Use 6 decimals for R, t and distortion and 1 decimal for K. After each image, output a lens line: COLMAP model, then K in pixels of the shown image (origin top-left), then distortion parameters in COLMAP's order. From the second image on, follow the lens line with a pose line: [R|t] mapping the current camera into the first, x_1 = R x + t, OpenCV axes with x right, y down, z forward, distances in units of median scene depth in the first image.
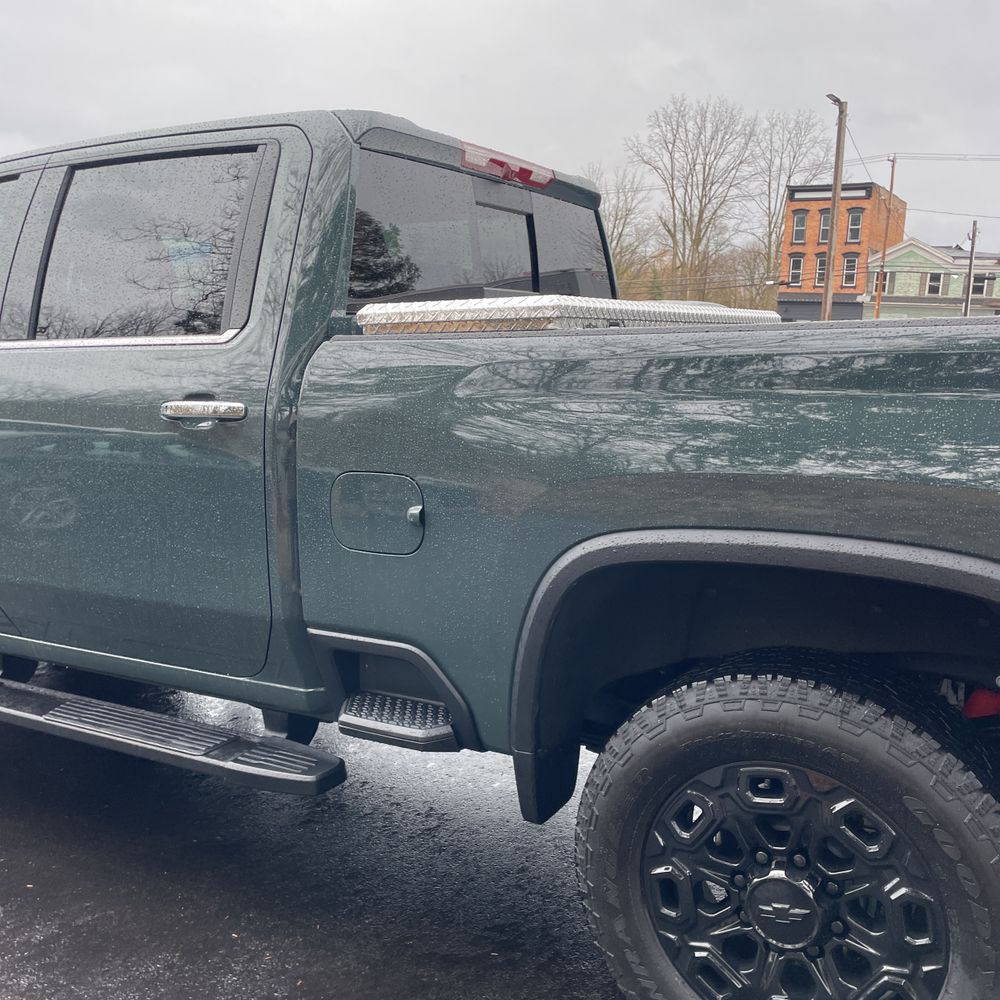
lens RADIAL K [[1028.6, 0, 495.0], [0, 1028.6, 484.8], [0, 0, 1]] dist [0.124642, -0.131101]
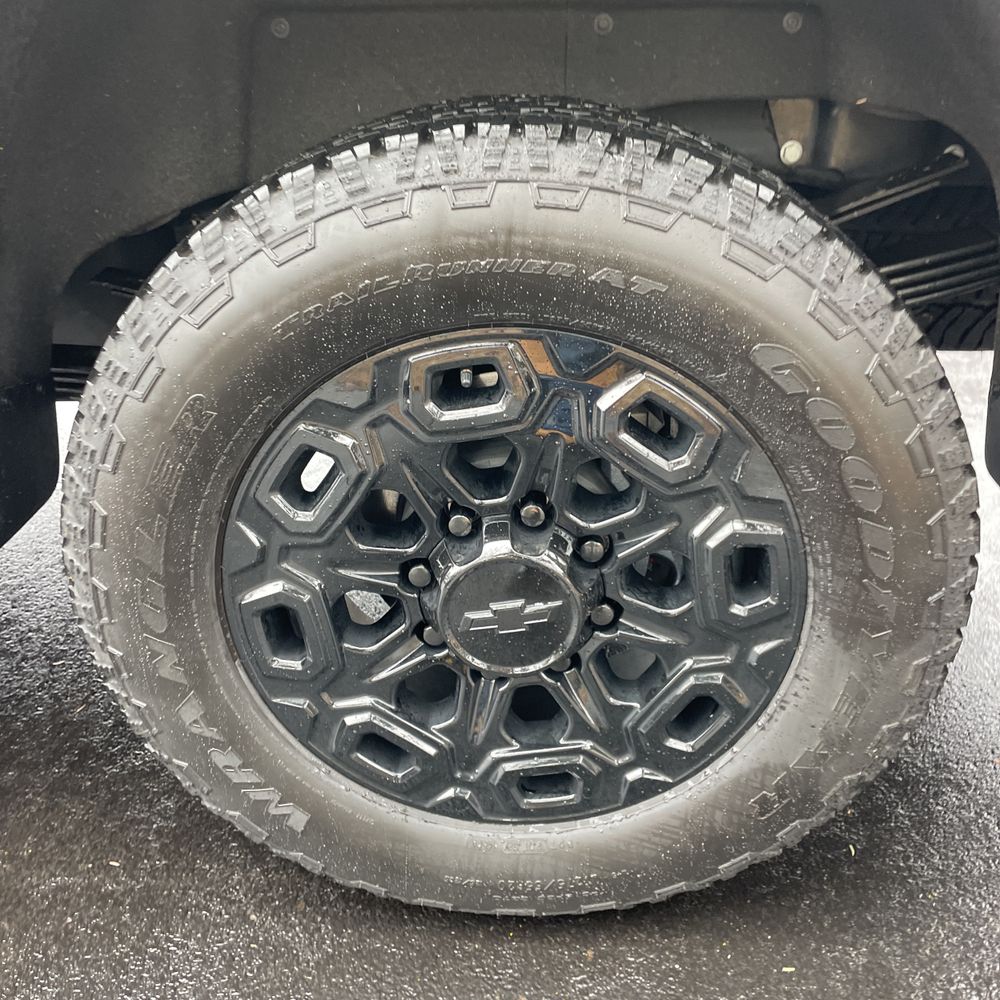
lens RADIAL K [[1023.6, 0, 500.3], [0, 1023.6, 513.6], [0, 0, 1]] dist [0.087145, -0.113831]
pose [[0.893871, -0.202433, 0.400020, 0.077502], [0.057721, 0.936793, 0.345090, 0.183616], [-0.444594, -0.285376, 0.849056, 0.581616]]
